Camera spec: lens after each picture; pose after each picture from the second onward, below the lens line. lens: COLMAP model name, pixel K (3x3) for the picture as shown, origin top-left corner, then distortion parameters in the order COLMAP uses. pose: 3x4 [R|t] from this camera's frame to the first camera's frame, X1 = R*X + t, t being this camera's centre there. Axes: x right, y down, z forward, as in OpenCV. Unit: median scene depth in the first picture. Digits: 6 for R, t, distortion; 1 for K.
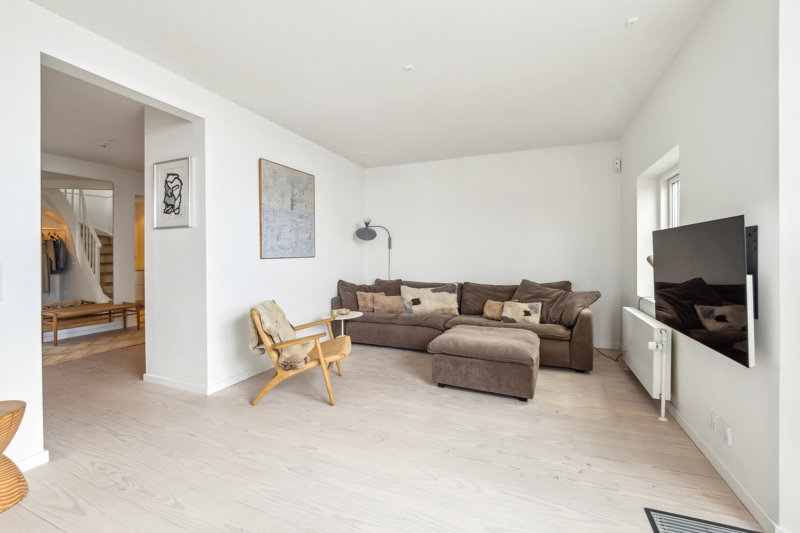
lens RADIAL K [[336.3, 0, 398.7], [0, 336.3, 251.4], [0, 0, 1]] dist [-0.007877, -0.000374]
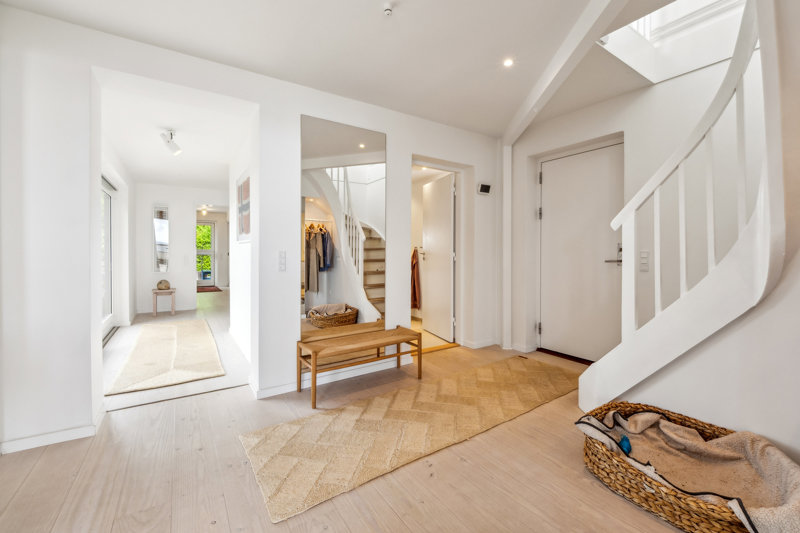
lens RADIAL K [[342.8, 0, 404.0], [0, 342.8, 256.4], [0, 0, 1]] dist [-0.000617, -0.000234]
pose [[0.830212, 0.013611, -0.557281, -0.576617], [-0.000564, 0.999722, 0.023577, 0.010032], [0.557447, -0.019260, 0.829989, 0.603800]]
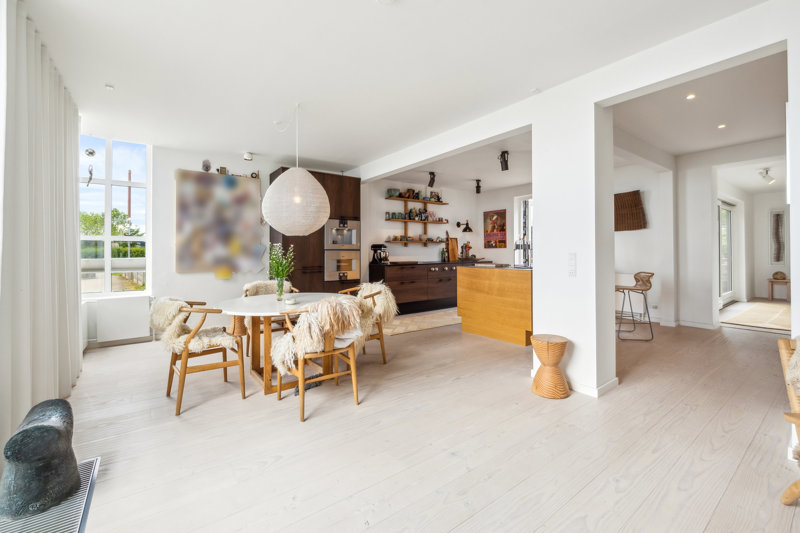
lens RADIAL K [[336.3, 0, 398.7], [0, 336.3, 251.4], [0, 0, 1]] dist [-0.007877, -0.000374]
pose [[-0.513482, 0.008724, -0.858056, 0.239309], [0.020304, 0.999792, -0.001986, 0.006651], [0.857860, -0.018442, -0.513552, 0.444222]]
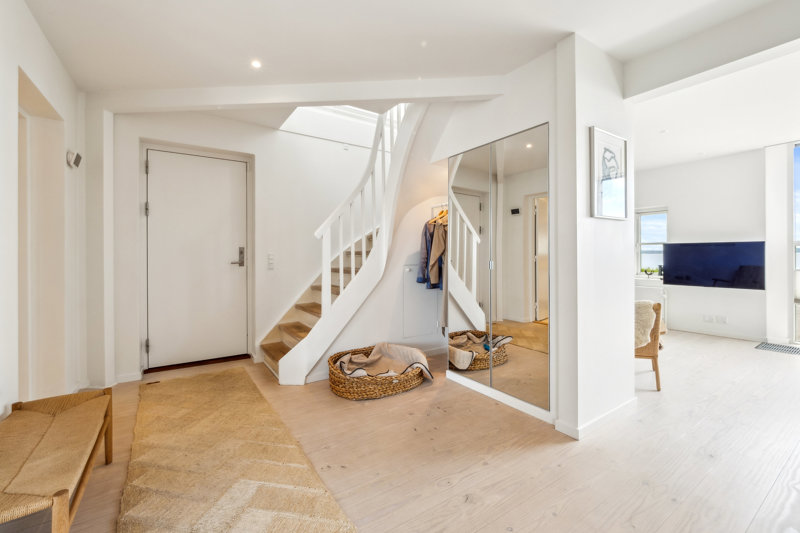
lens RADIAL K [[342.8, 0, 404.0], [0, 342.8, 256.4], [0, 0, 1]] dist [-0.000617, -0.000234]
pose [[0.549110, 0.000170, 0.835750, -1.120653], [-0.009526, 0.999936, 0.006055, 0.013224], [-0.835696, -0.011286, 0.549076, 0.662902]]
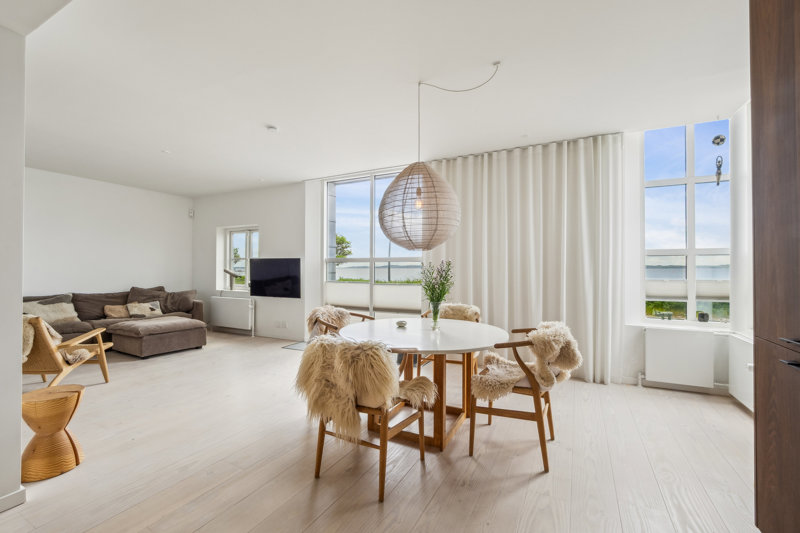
lens RADIAL K [[342.8, 0, 404.0], [0, 342.8, 256.4], [0, 0, 1]] dist [-0.000617, -0.000234]
pose [[0.064453, 0.042983, 0.996995, -0.880451], [-0.015487, 0.998995, -0.042068, 0.005114], [-0.997801, -0.012729, 0.065054, -0.134564]]
